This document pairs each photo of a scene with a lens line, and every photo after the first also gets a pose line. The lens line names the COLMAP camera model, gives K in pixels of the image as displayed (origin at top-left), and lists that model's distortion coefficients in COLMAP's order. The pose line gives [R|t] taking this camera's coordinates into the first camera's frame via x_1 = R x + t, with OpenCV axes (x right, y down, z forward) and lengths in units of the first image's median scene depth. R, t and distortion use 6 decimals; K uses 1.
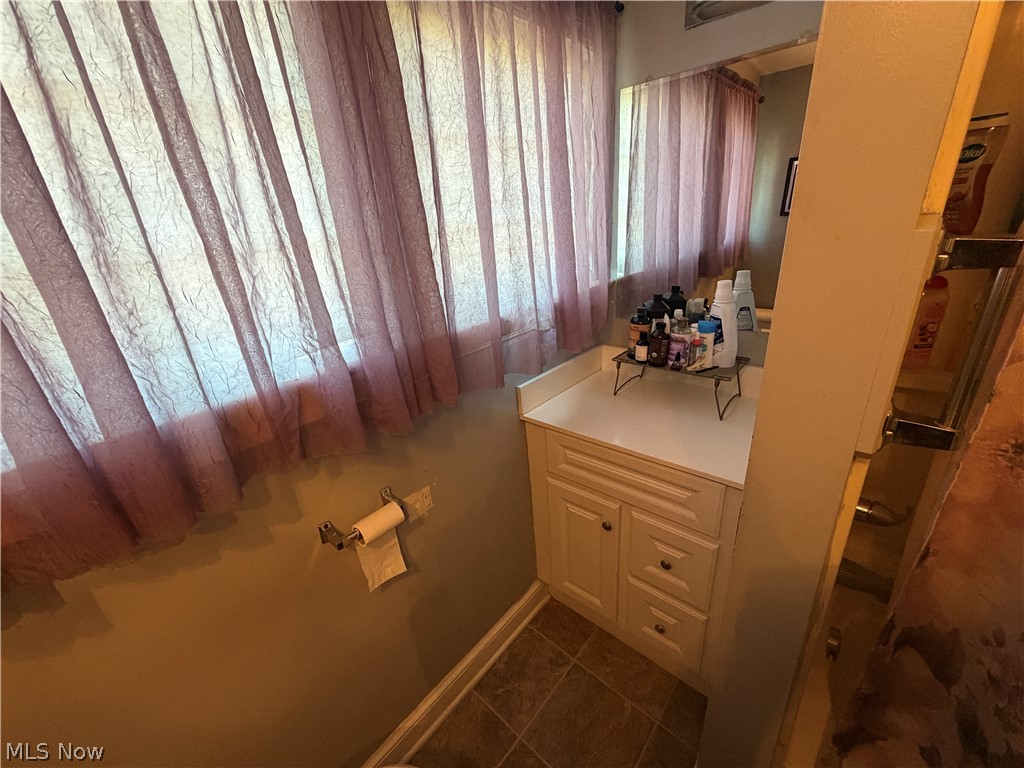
lens RADIAL K [[408.7, 0, 510.5], [0, 408.7, 384.9], [0, 0, 1]] dist [-0.000207, 0.000033]
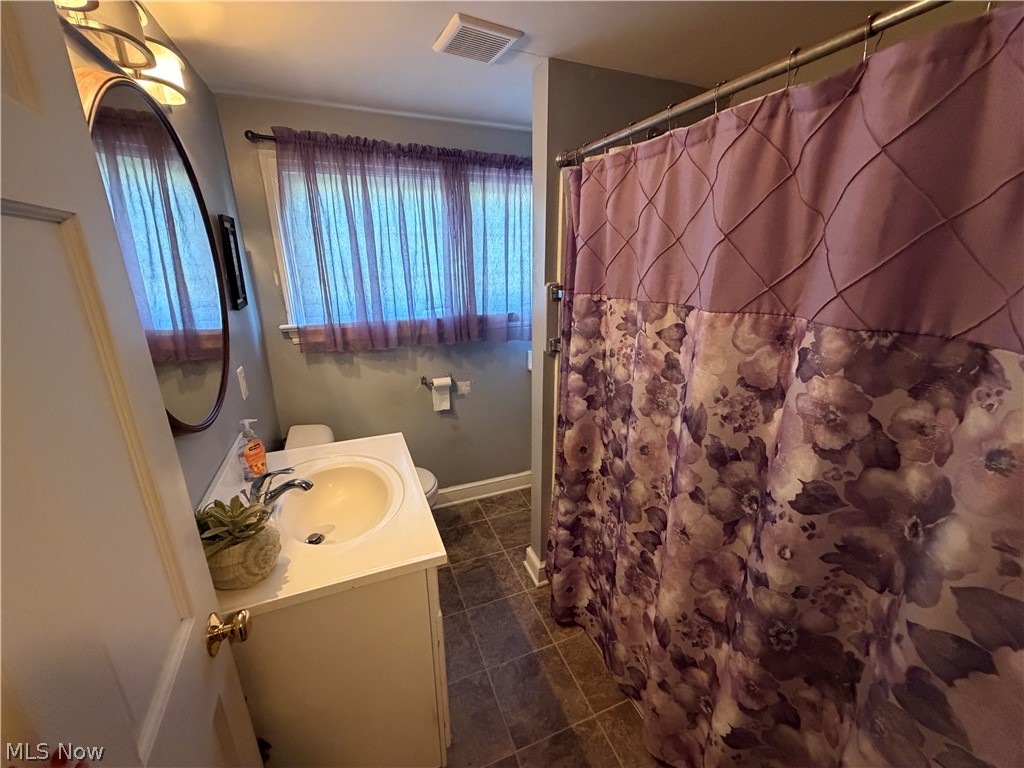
lens RADIAL K [[413.9, 0, 506.1], [0, 413.9, 385.9], [0, 0, 1]] dist [0.021194, 0.000009]
pose [[0.881757, 0.190591, -0.431484, 1.423100], [-0.216637, 0.976184, -0.011516, 0.370026], [0.419013, 0.103630, 0.902047, -1.437730]]
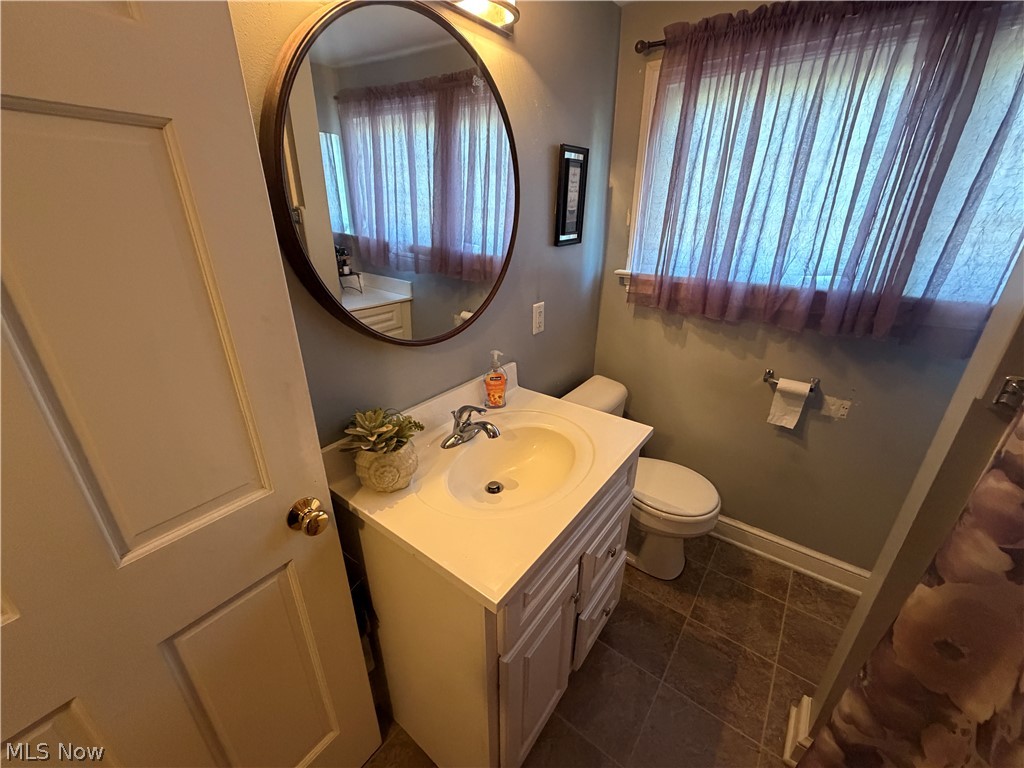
lens RADIAL K [[408.7, 0, 510.5], [0, 408.7, 384.9], [0, 0, 1]] dist [-0.000207, 0.000033]
pose [[0.056627, 0.447493, -0.892493, 1.388841], [-0.375643, 0.837790, 0.396232, 0.118095], [0.925033, 0.312821, 0.215540, -0.569741]]
